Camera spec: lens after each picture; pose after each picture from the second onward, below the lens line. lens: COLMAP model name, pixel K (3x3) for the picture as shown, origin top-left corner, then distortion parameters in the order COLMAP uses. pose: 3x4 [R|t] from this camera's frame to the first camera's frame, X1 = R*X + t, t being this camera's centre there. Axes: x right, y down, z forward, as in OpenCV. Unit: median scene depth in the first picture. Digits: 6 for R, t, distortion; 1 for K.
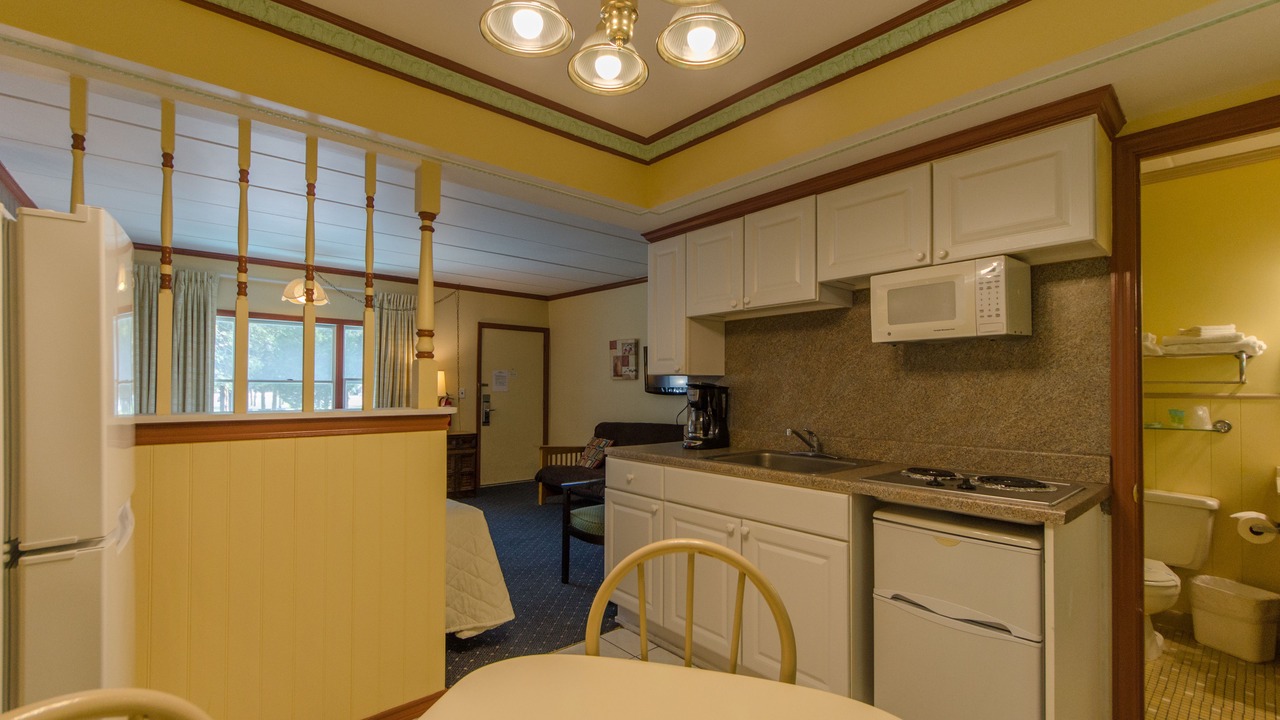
lens RADIAL K [[543.8, 0, 636.2], [0, 543.8, 380.5], [0, 0, 1]] dist [0.000555, 0.000080]
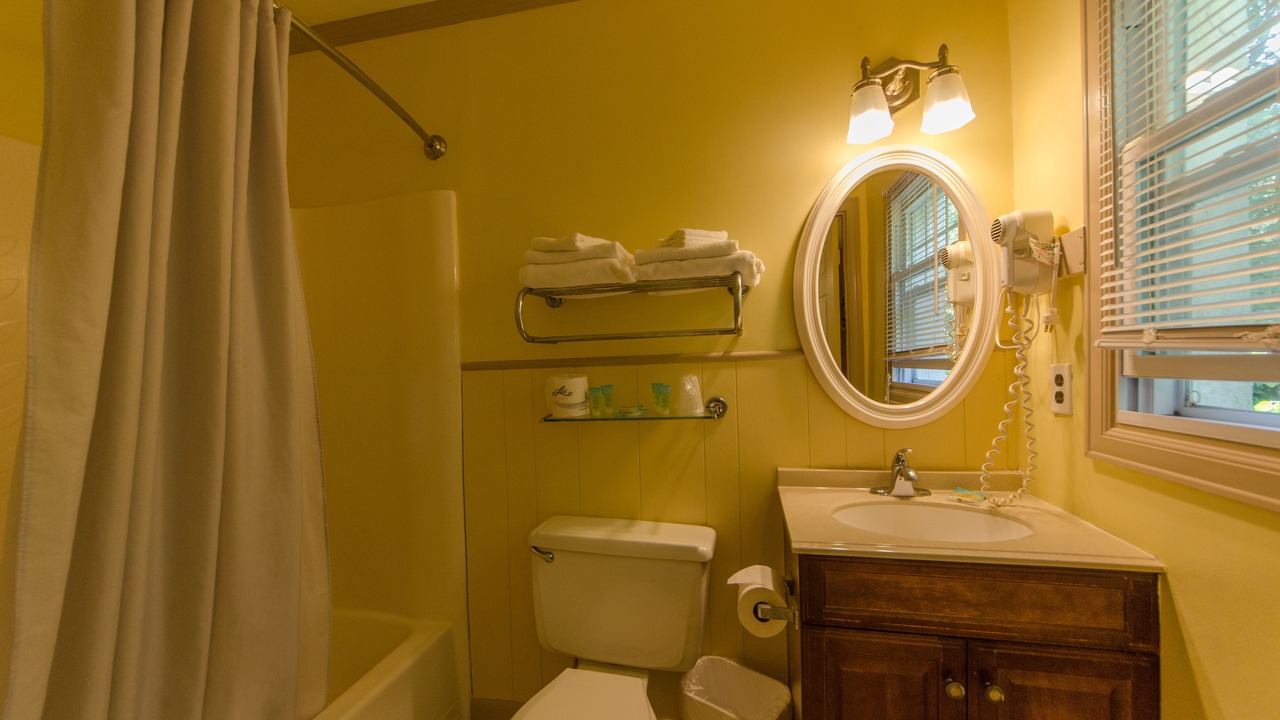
lens RADIAL K [[543.8, 0, 636.2], [0, 543.8, 380.5], [0, 0, 1]] dist [0.000555, 0.000080]
pose [[0.790697, -0.049053, 0.610239, 0.655330], [0.027550, 0.998626, 0.044576, 0.026028], [-0.611587, -0.018434, 0.790962, 0.591895]]
